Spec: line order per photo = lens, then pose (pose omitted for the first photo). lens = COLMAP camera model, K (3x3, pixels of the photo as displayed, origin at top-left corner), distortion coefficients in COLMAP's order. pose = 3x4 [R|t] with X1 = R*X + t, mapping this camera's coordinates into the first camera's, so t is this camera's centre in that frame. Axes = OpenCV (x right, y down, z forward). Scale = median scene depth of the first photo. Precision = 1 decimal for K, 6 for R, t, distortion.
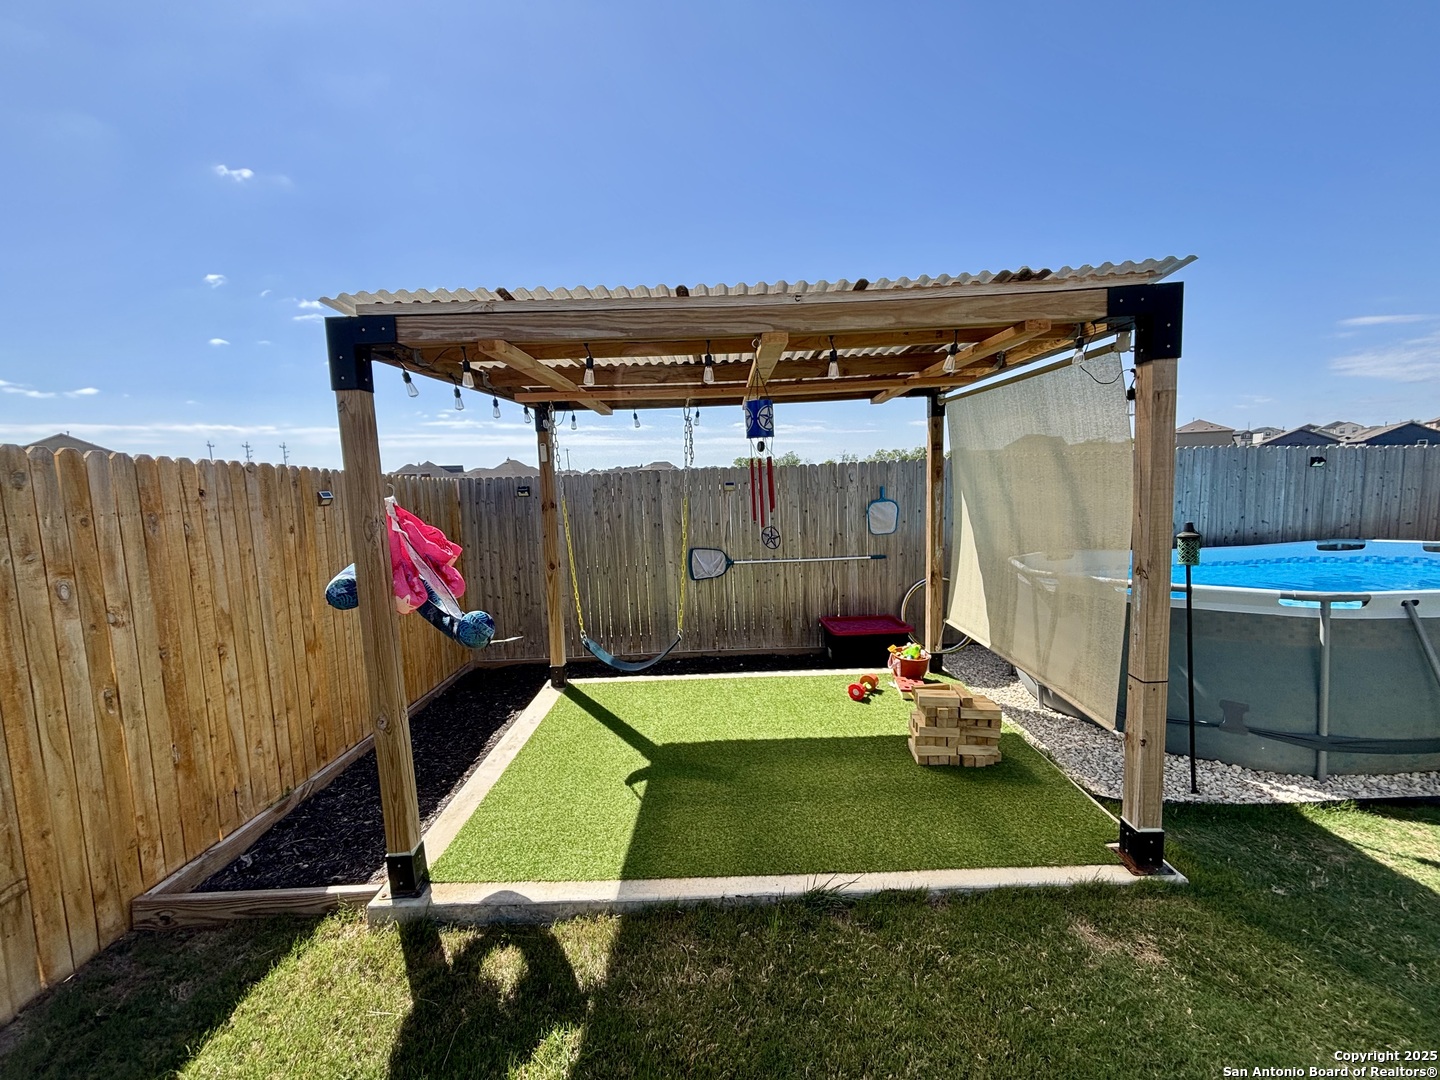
lens RADIAL K [[577.4, 0, 713.5], [0, 577.4, 534.8], [0, 0, 1]] dist [0.001620, -0.000650]
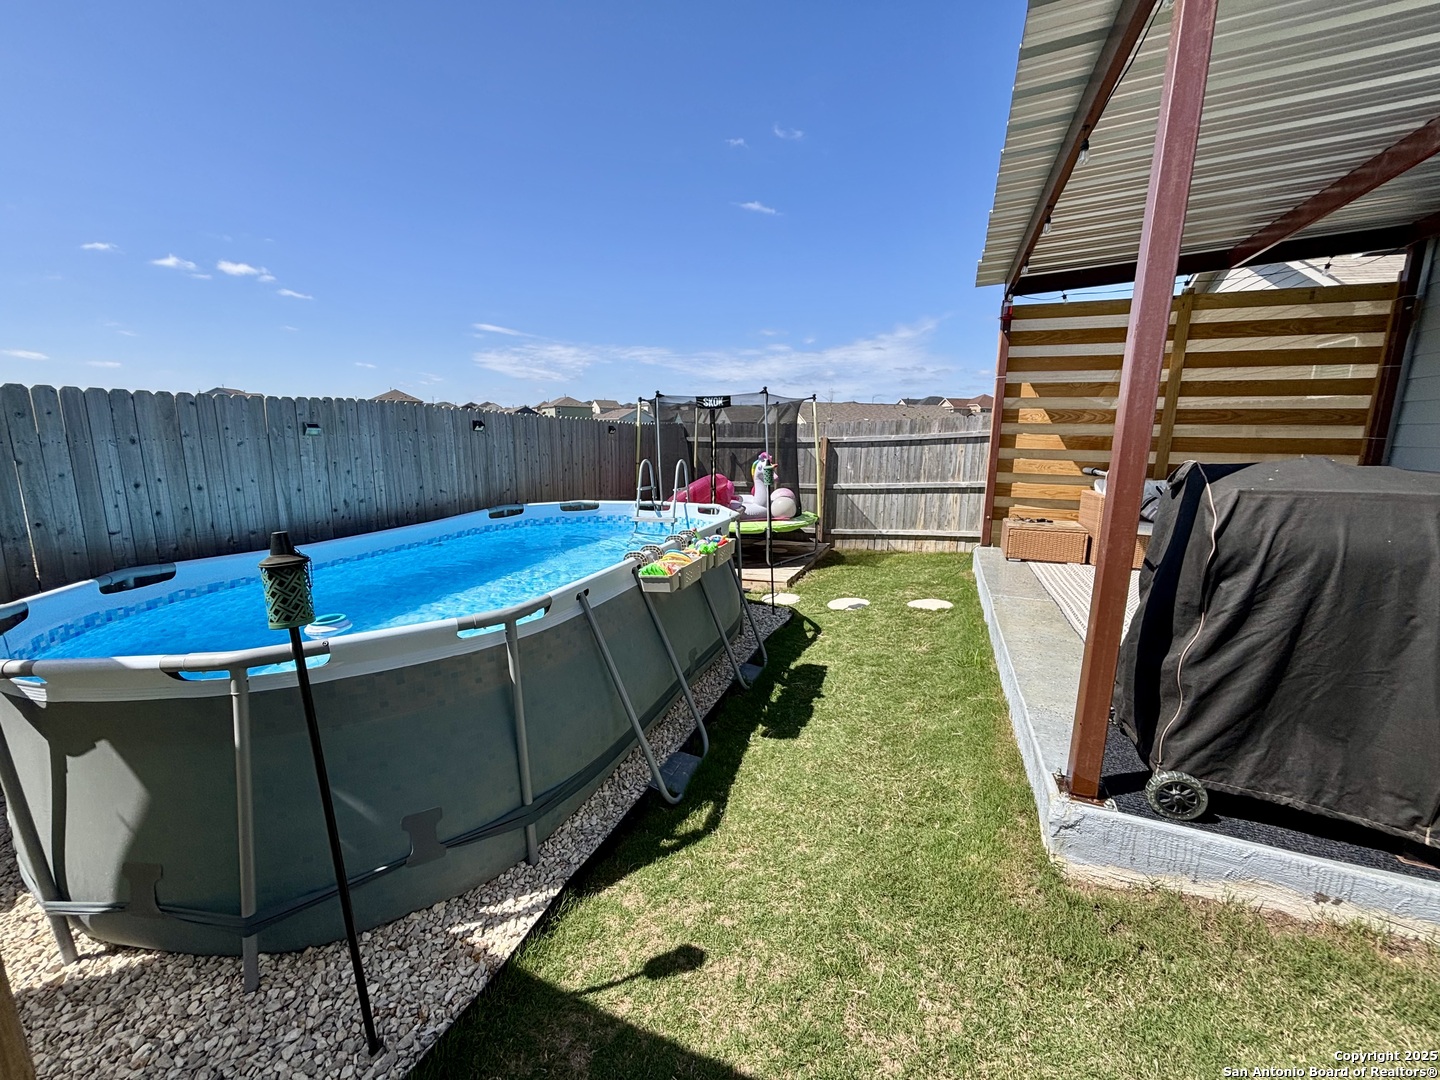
lens RADIAL K [[577.4, 0, 713.5], [0, 577.4, 534.8], [0, 0, 1]] dist [0.001620, -0.000650]
pose [[0.378108, -0.131428, 0.916385, 0.447656], [0.076795, 0.990912, 0.110431, -0.034913], [-0.922571, 0.028619, 0.384765, 0.426282]]
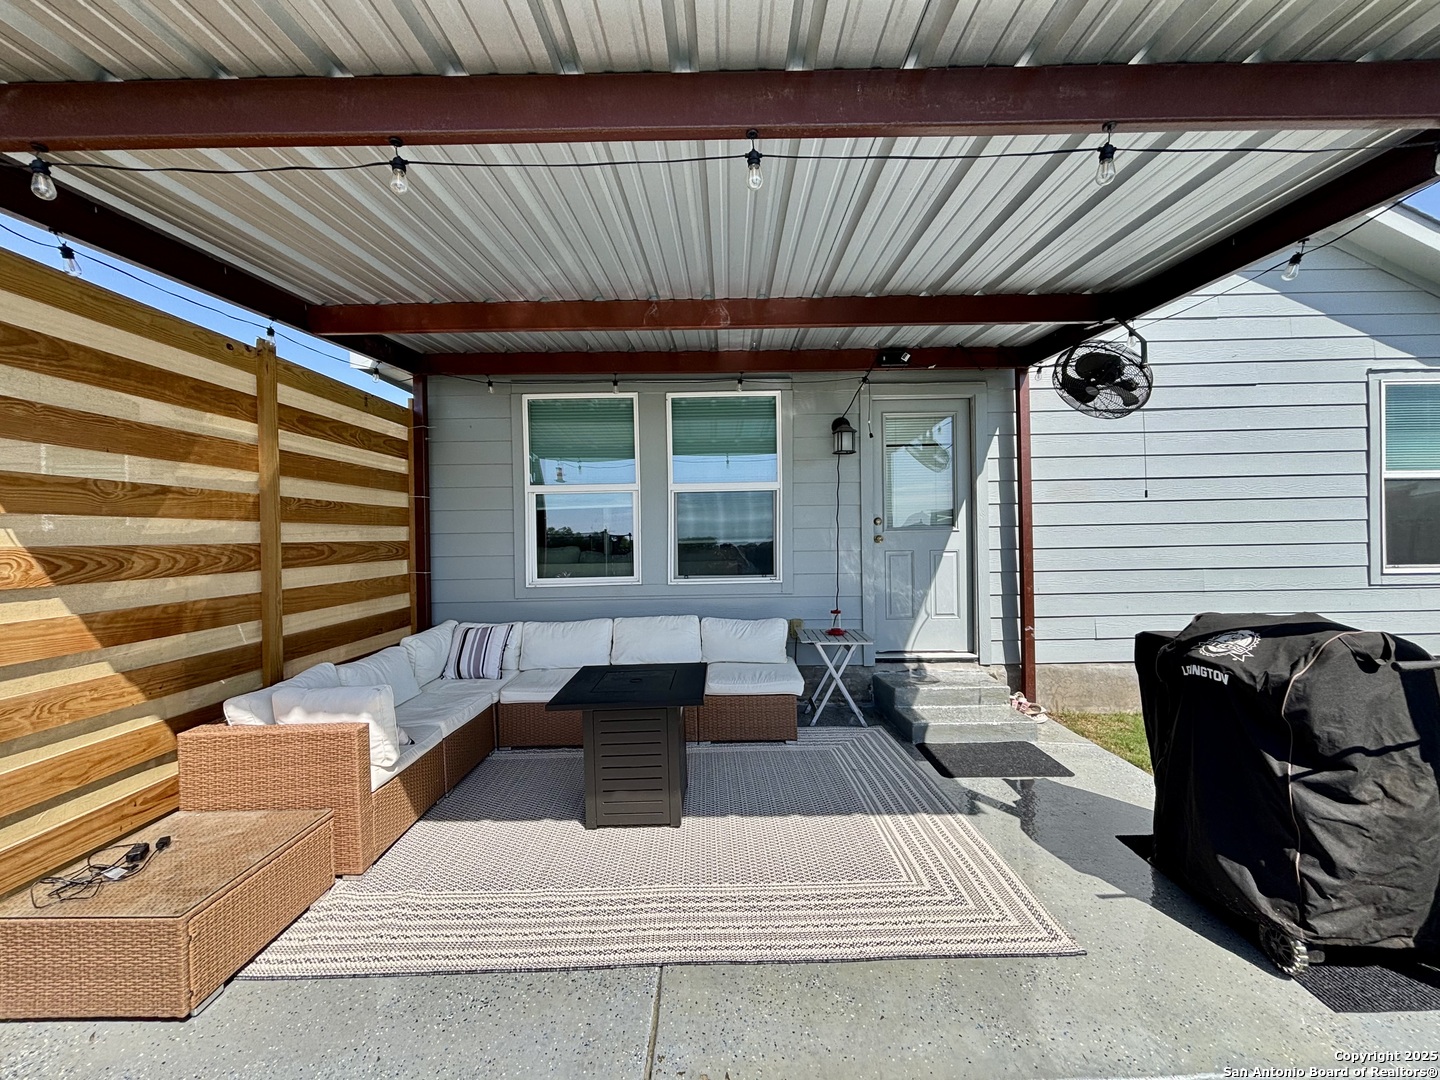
lens RADIAL K [[577.4, 0, 713.5], [0, 577.4, 534.8], [0, 0, 1]] dist [0.001620, -0.000650]
pose [[-0.998822, 0.046555, 0.013675, 1.744605], [0.047751, 0.993146, 0.106685, -0.184050], [-0.008615, 0.107213, -0.994199, 0.755873]]
